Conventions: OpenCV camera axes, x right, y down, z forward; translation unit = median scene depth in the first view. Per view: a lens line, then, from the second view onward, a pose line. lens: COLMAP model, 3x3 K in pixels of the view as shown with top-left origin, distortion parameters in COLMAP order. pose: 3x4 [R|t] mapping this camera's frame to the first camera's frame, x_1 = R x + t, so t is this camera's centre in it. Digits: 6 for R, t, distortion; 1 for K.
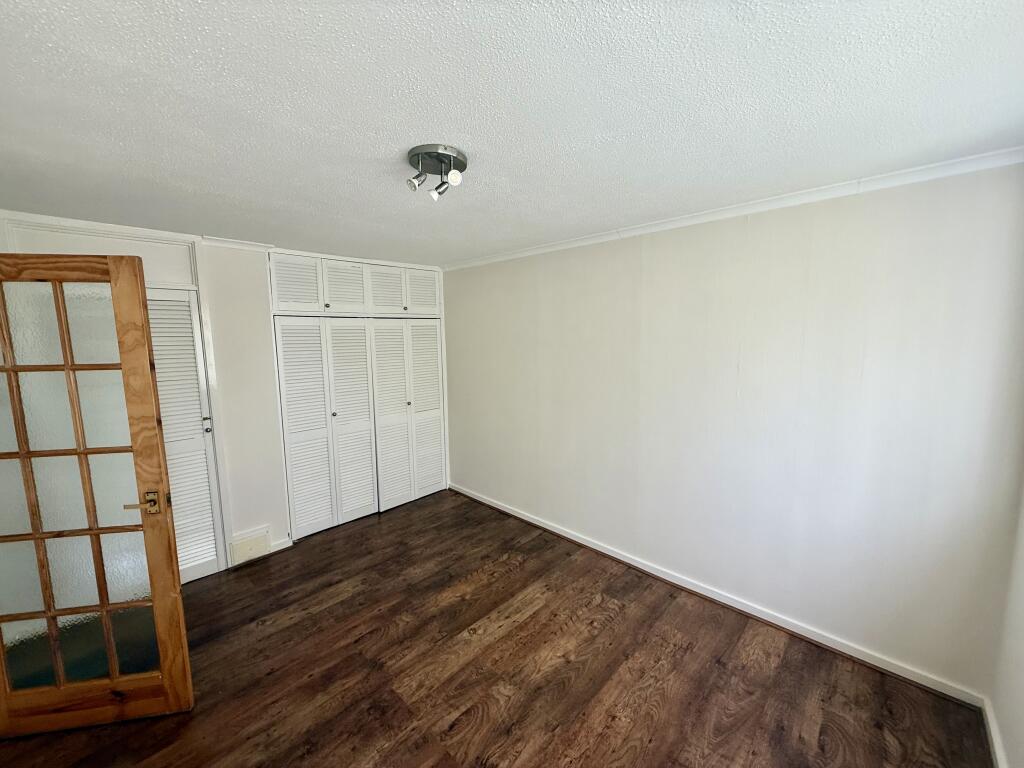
lens RADIAL K [[405.6, 0, 510.6], [0, 405.6, 383.7], [0, 0, 1]] dist [-0.001036, 0.000045]
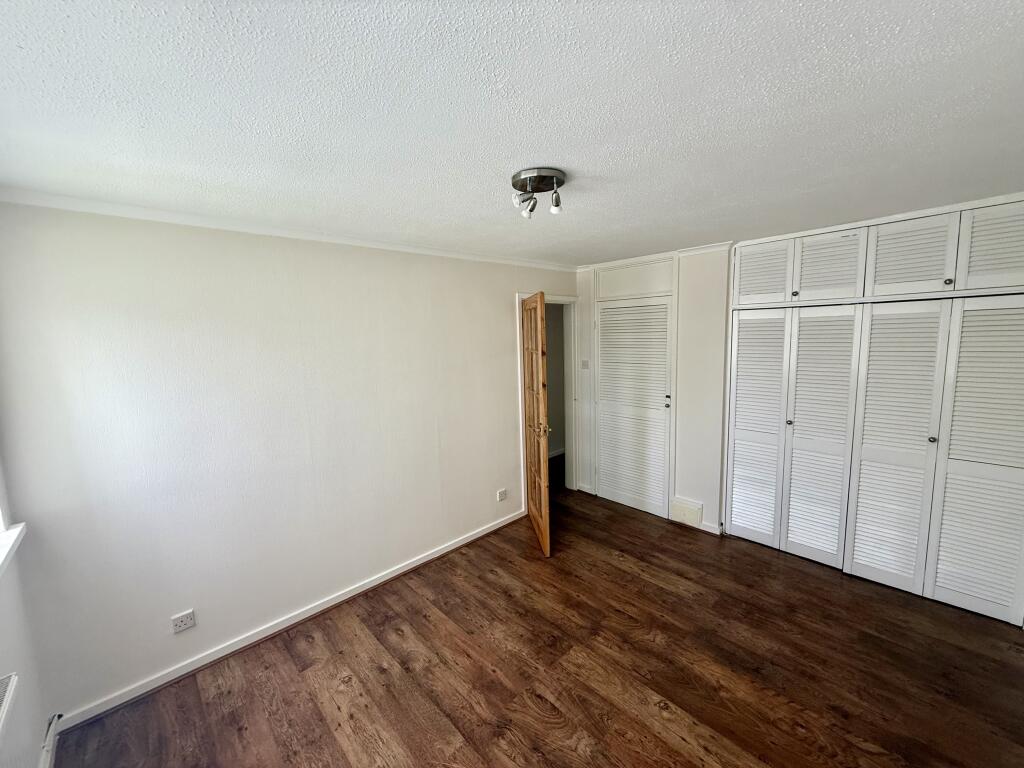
lens RADIAL K [[405.6, 0, 510.6], [0, 405.6, 383.7], [0, 0, 1]] dist [-0.001036, 0.000045]
pose [[-0.042491, 0.139175, -0.989356, 0.625502], [-0.090558, 0.985637, 0.142542, -0.108317], [0.994984, 0.095650, -0.029278, 0.656236]]
